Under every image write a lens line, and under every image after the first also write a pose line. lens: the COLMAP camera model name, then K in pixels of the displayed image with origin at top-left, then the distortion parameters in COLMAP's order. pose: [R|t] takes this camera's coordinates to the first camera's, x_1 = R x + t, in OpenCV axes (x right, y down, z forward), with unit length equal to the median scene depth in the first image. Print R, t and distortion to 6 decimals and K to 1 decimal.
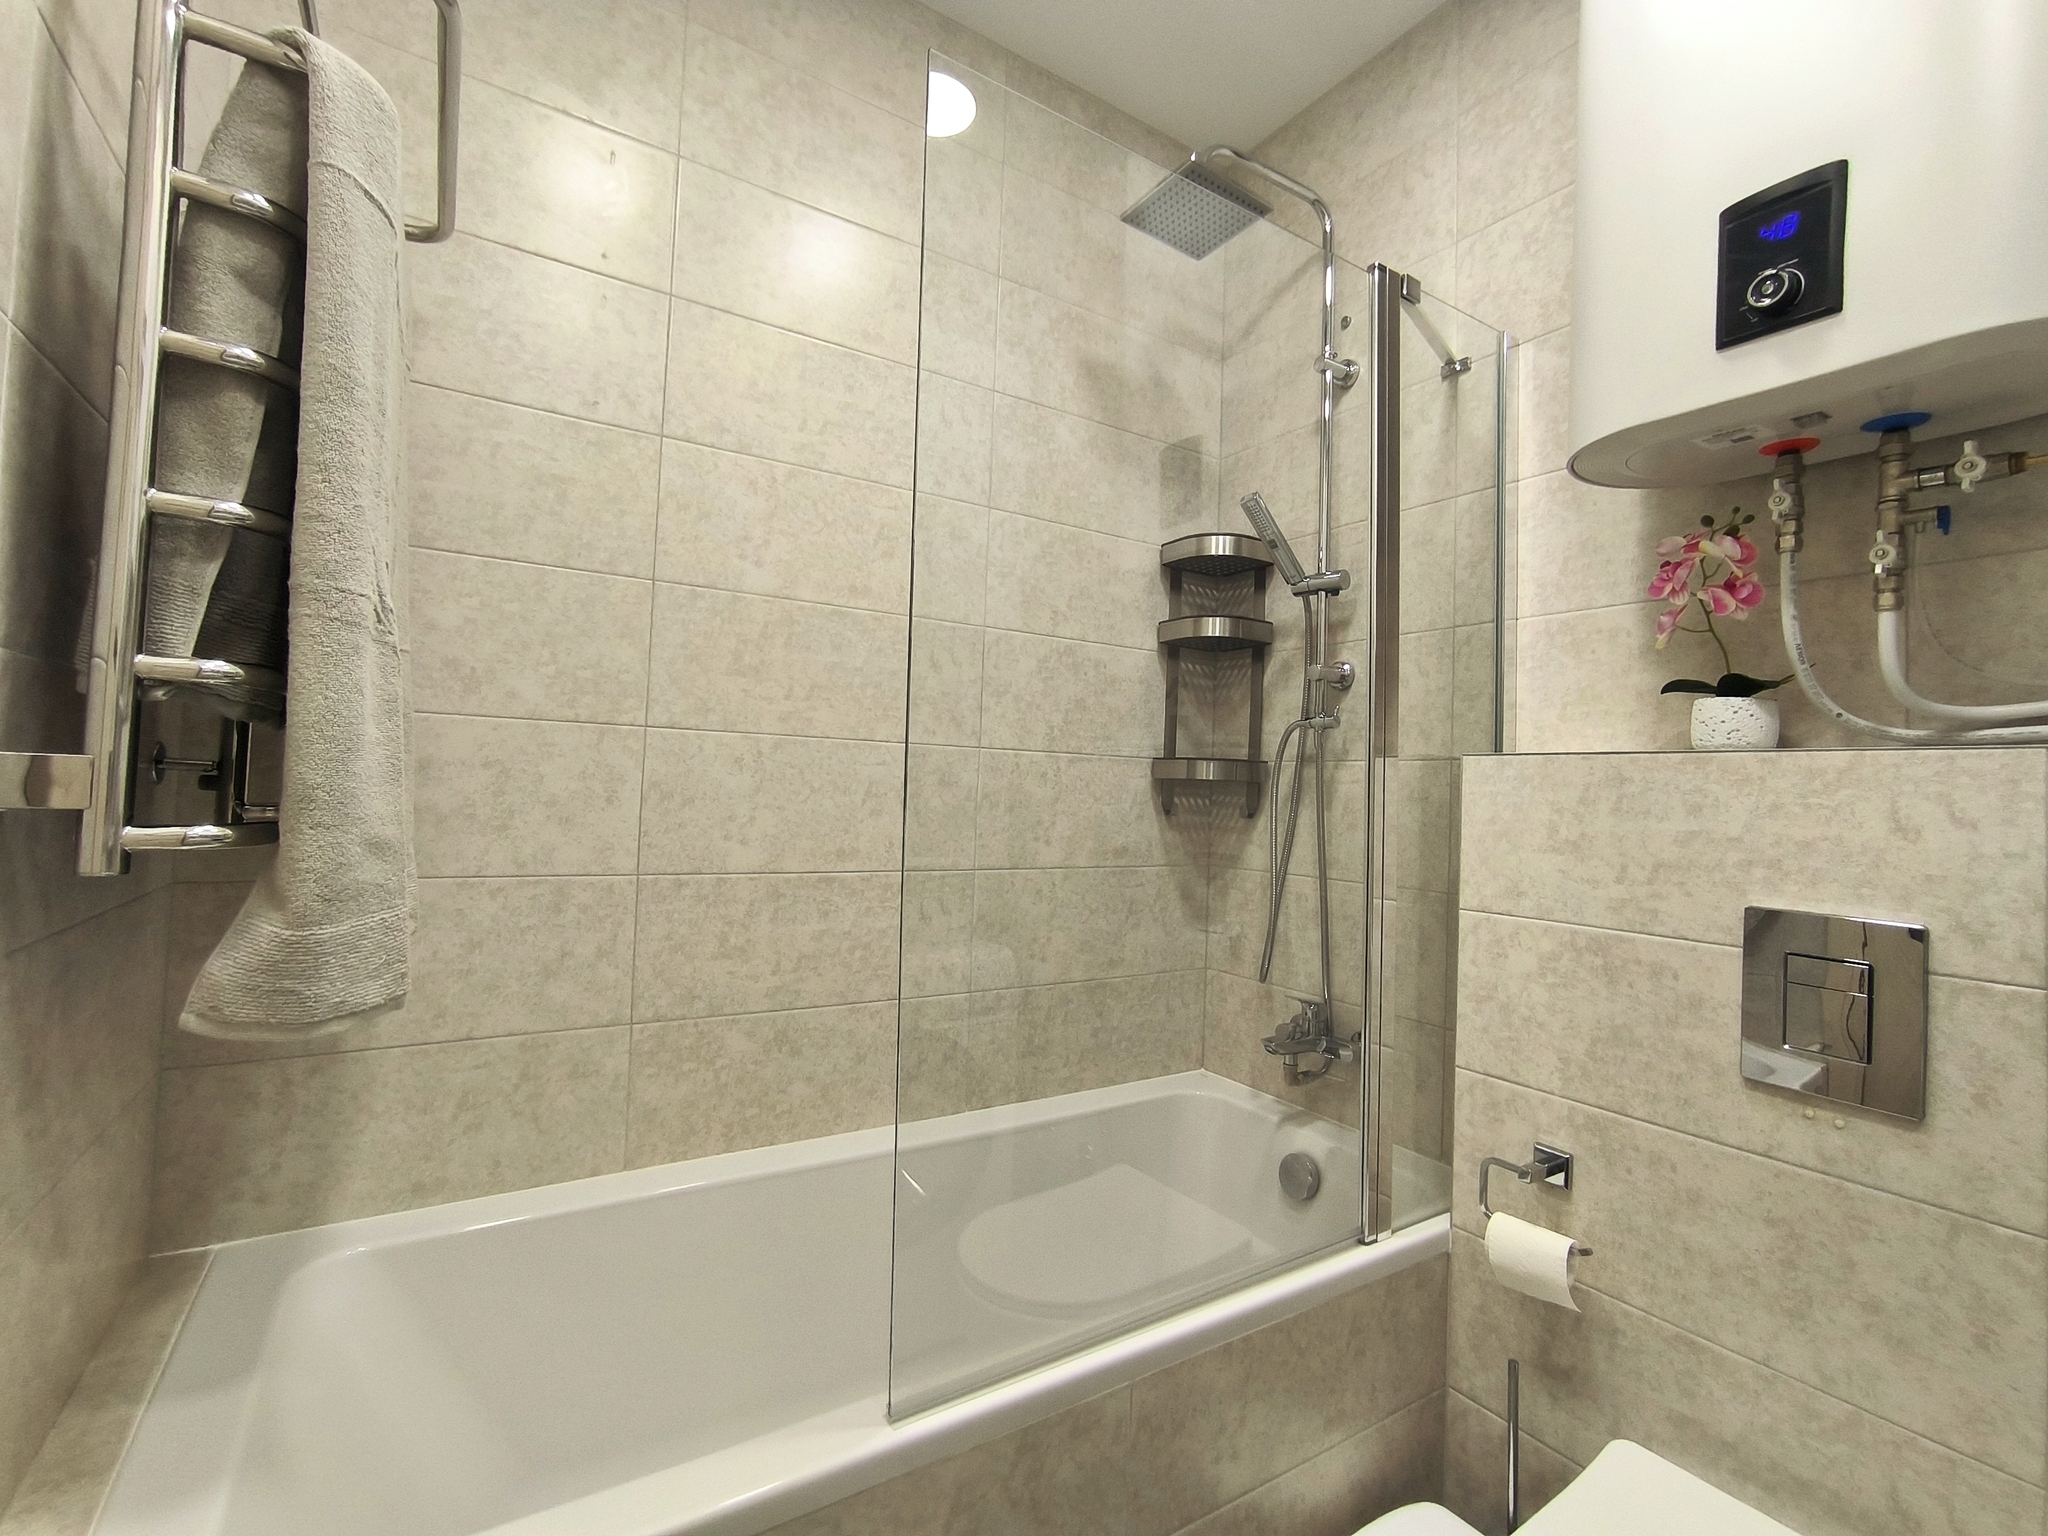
lens RADIAL K [[923.2, 0, 1024.0], [0, 923.2, 768.0], [0, 0, 1]] dist [0.003343, 0.000946]
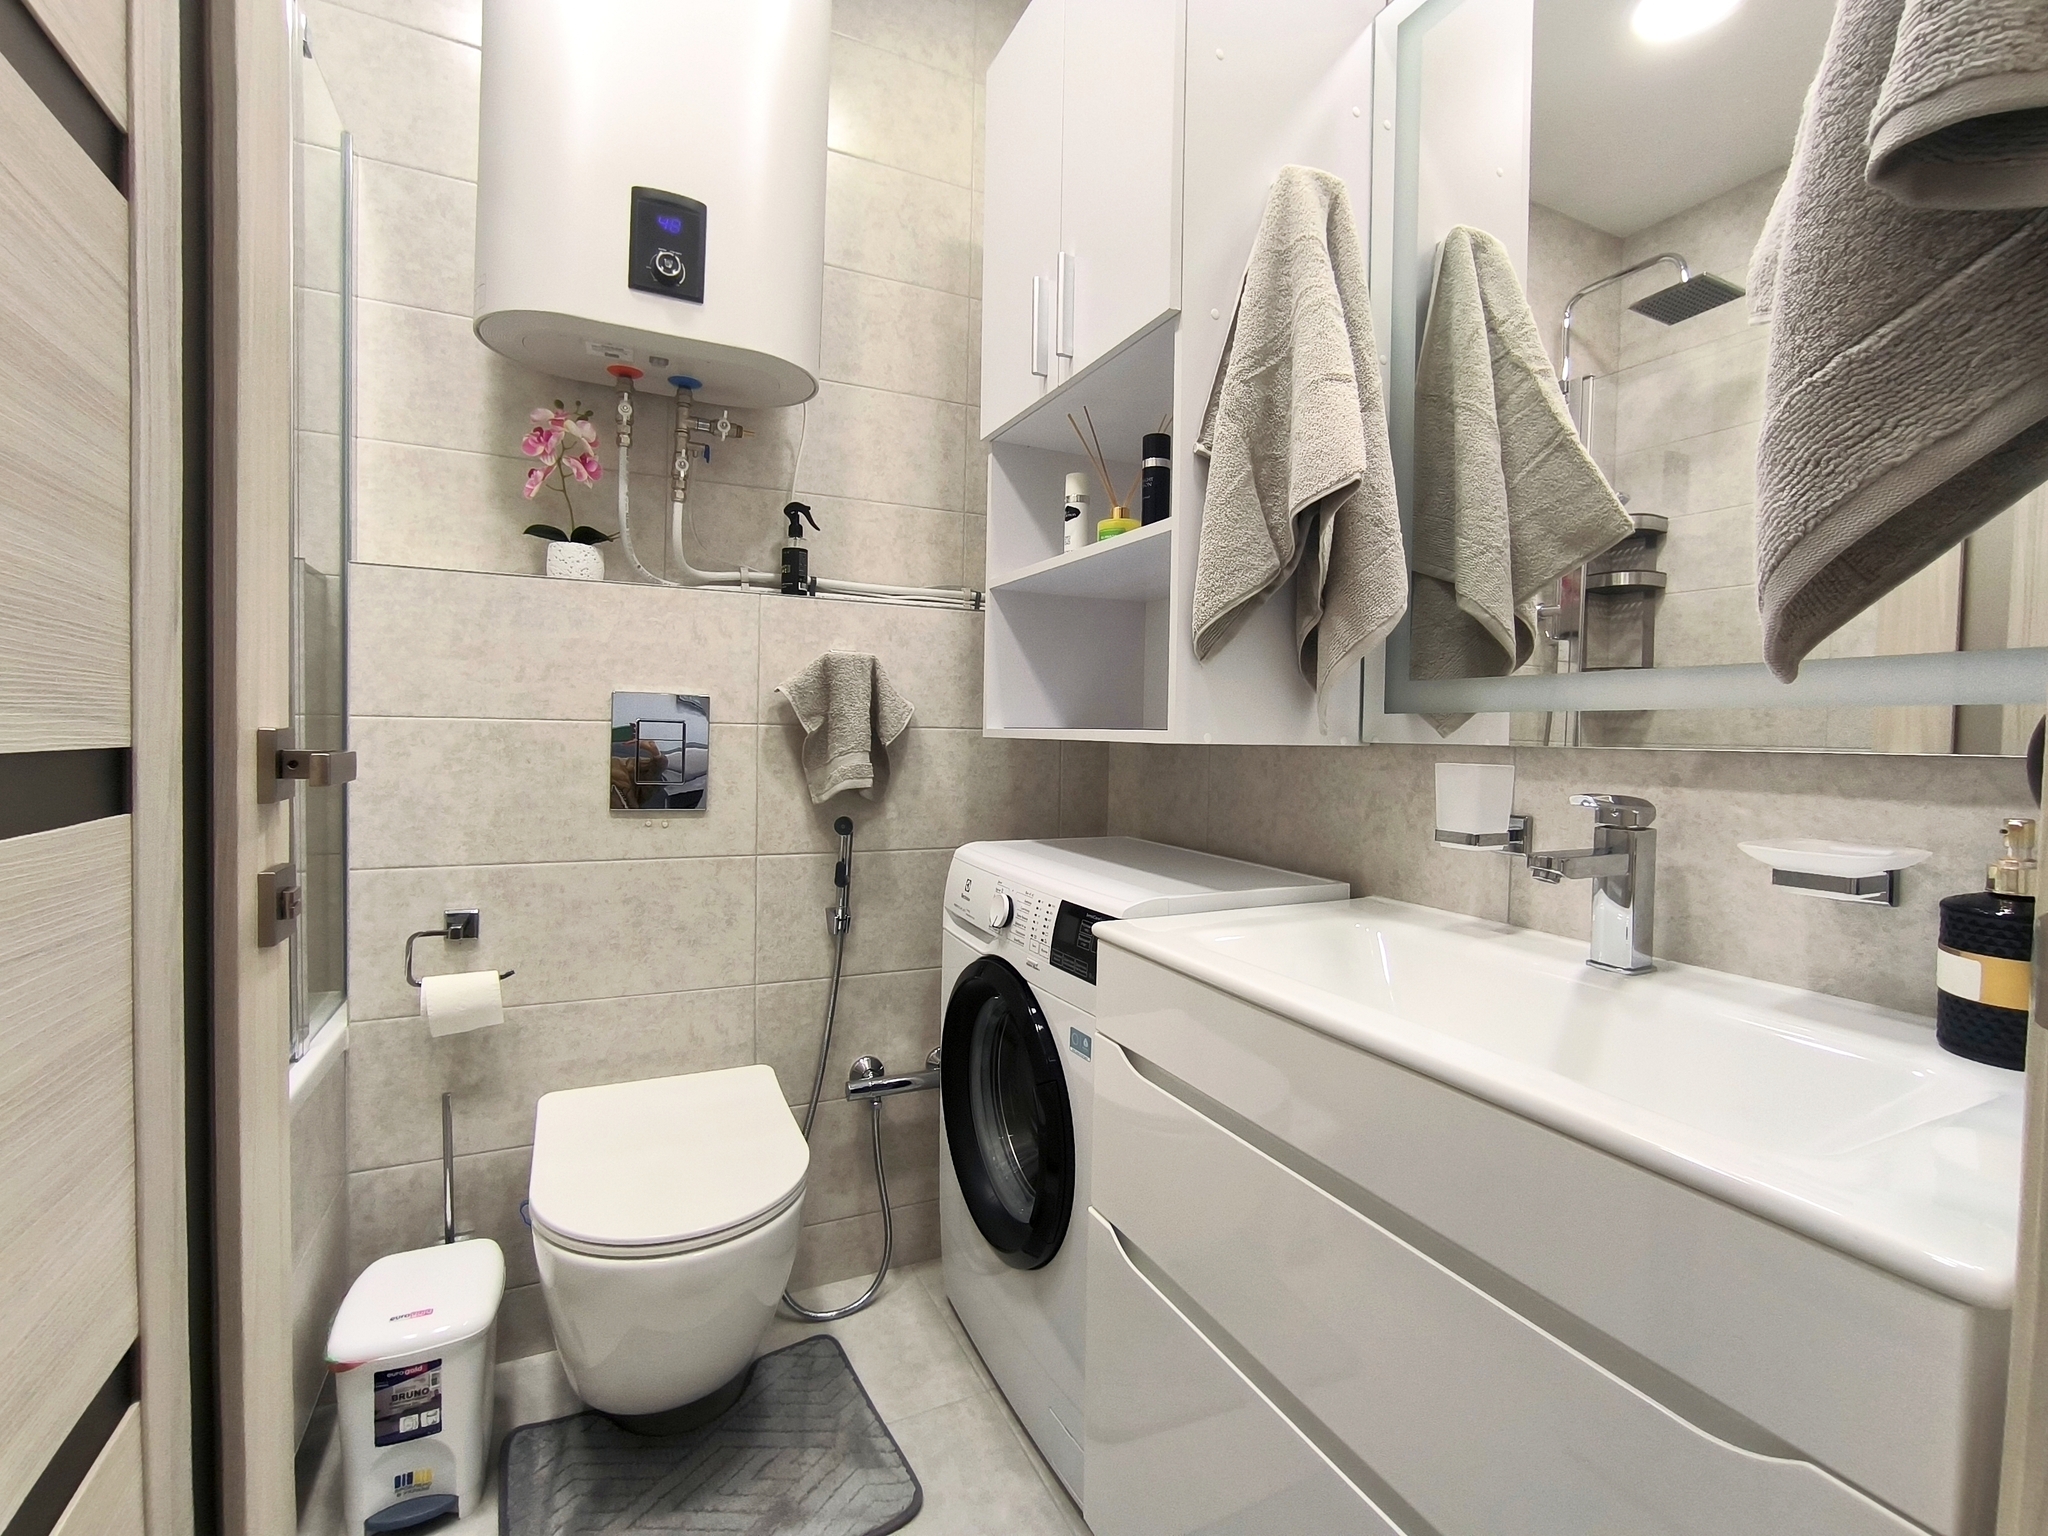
lens RADIAL K [[935.7, 0, 1024.0], [0, 935.7, 768.0], [0, 0, 1]] dist [-0.019858, 0.012795]
pose [[0.137865, -0.069510, 0.988009, -0.521081], [-0.042101, 0.996221, 0.075962, 0.120476], [-0.989556, -0.052068, 0.134418, 0.155921]]
